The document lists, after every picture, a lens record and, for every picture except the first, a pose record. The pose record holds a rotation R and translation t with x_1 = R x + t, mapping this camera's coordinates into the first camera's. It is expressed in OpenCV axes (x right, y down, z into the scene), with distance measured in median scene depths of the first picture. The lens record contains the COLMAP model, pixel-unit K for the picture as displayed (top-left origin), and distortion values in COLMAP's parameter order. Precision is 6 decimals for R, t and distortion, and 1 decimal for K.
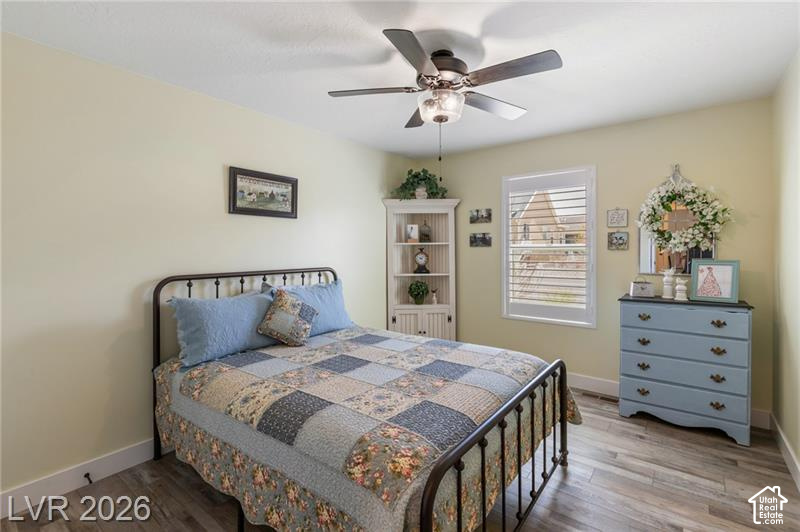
lens RADIAL K [[363.9, 0, 407.1], [0, 363.9, 254.0], [0, 0, 1]] dist [0.000487, 0.000251]
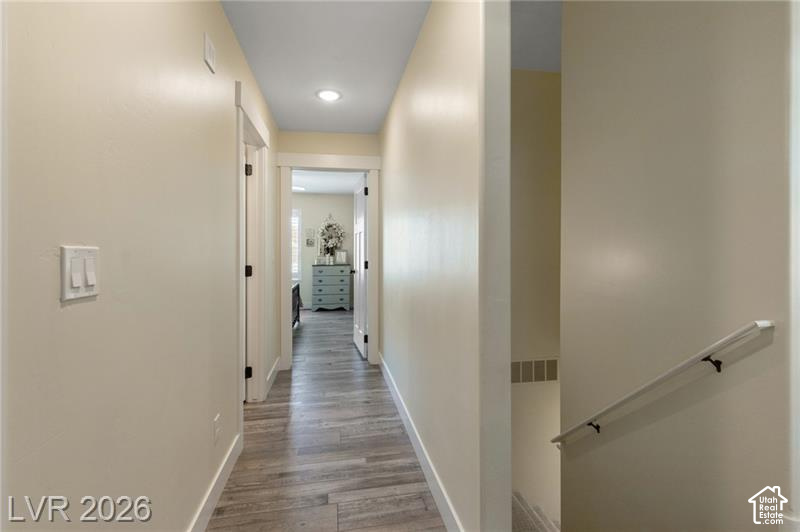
lens RADIAL K [[363.9, 0, 401.5], [0, 363.9, 260.1], [0, 0, 1]] dist [0.000487, 0.000251]
pose [[0.673541, -0.016066, 0.738975, -0.902141], [-0.001934, 0.999722, 0.023497, 0.026265], [-0.739147, -0.017255, 0.673323, -1.211856]]
